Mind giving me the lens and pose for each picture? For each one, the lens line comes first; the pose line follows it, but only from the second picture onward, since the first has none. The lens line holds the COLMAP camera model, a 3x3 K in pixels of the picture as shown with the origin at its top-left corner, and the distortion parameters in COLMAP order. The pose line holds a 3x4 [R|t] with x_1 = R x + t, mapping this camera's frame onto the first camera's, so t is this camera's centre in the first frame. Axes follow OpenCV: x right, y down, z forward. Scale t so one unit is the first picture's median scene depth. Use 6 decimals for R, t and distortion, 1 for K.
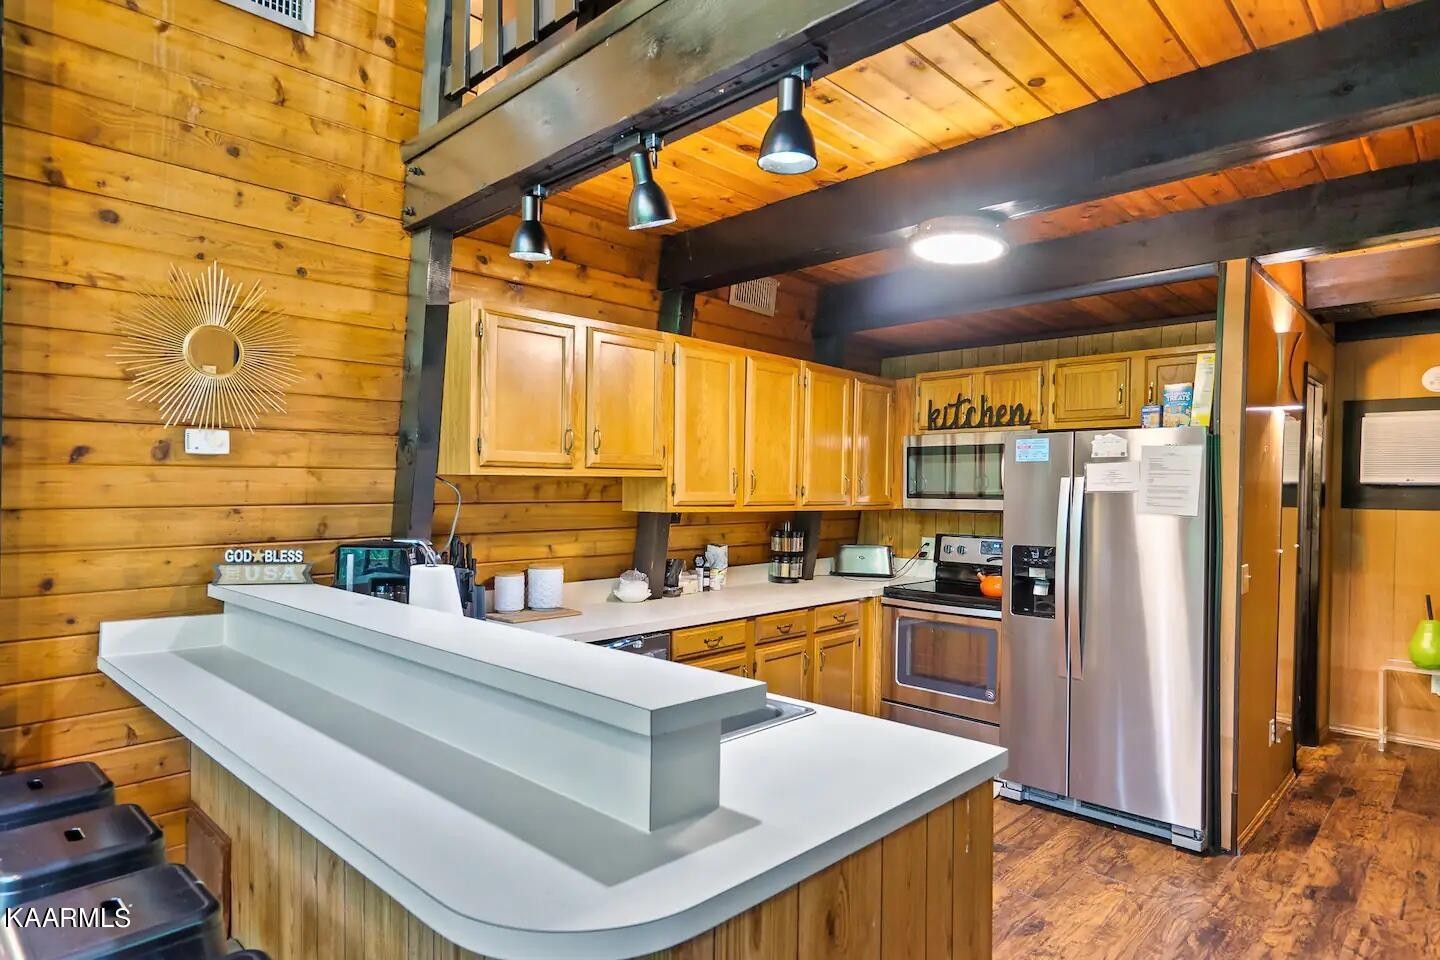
lens RADIAL K [[820.0, 0, 719.7], [0, 820.0, 484.2], [0, 0, 1]] dist [0.003085, -0.000674]
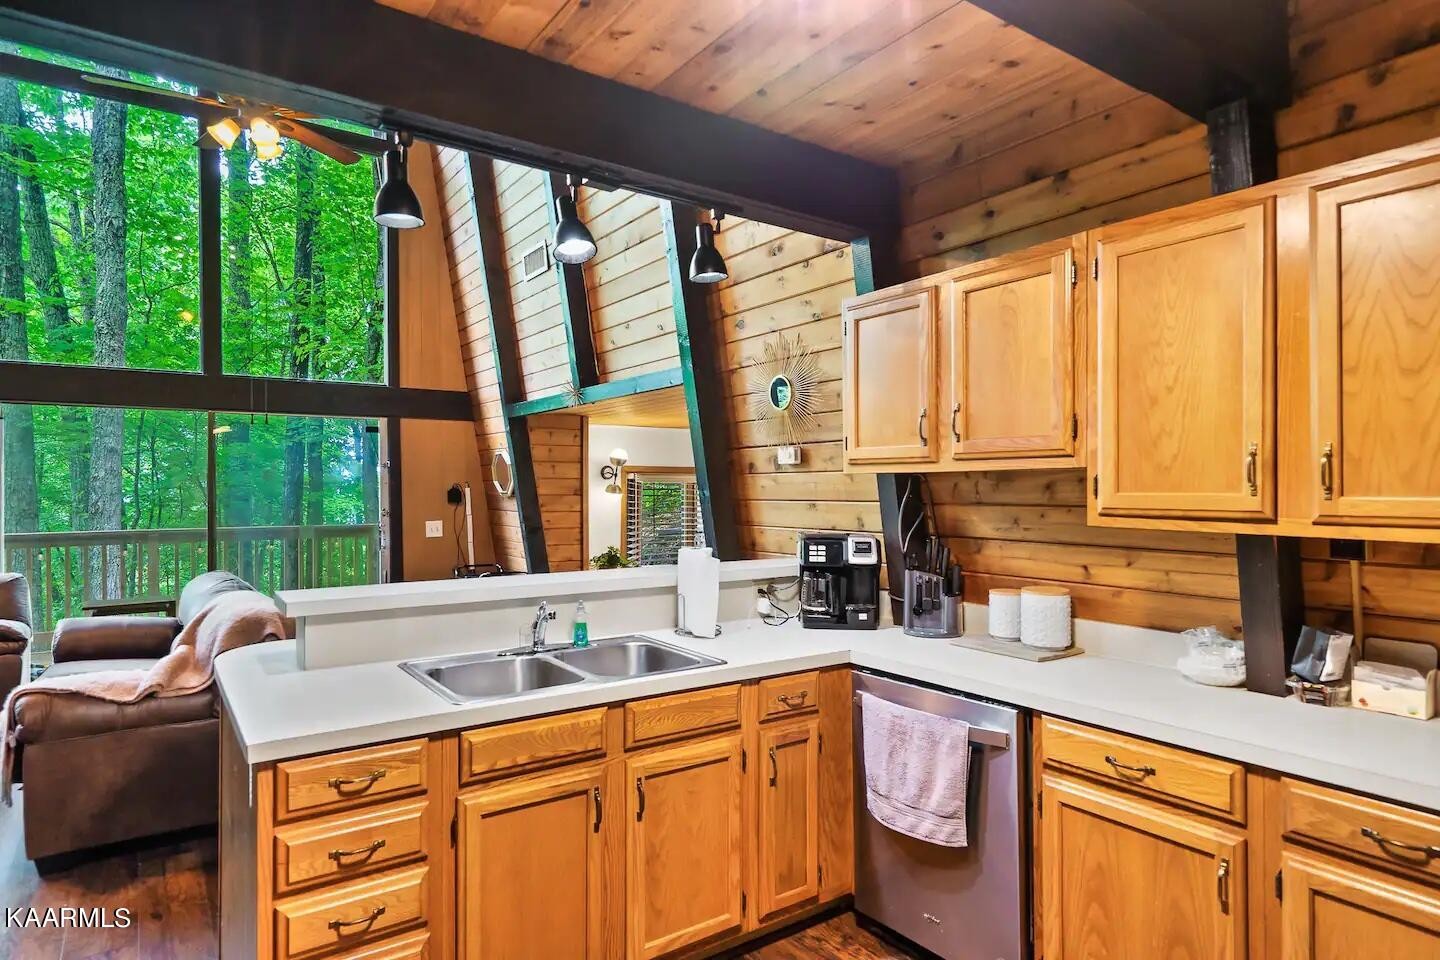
lens RADIAL K [[820.0, 0, 716.8], [0, 820.0, 481.5], [0, 0, 1]] dist [0.003085, -0.000674]
pose [[-0.191873, -0.014464, -0.981313, 0.583434], [0.000588, 0.999890, -0.014853, 0.010956], [0.981420, -0.003427, -0.191843, 0.840001]]
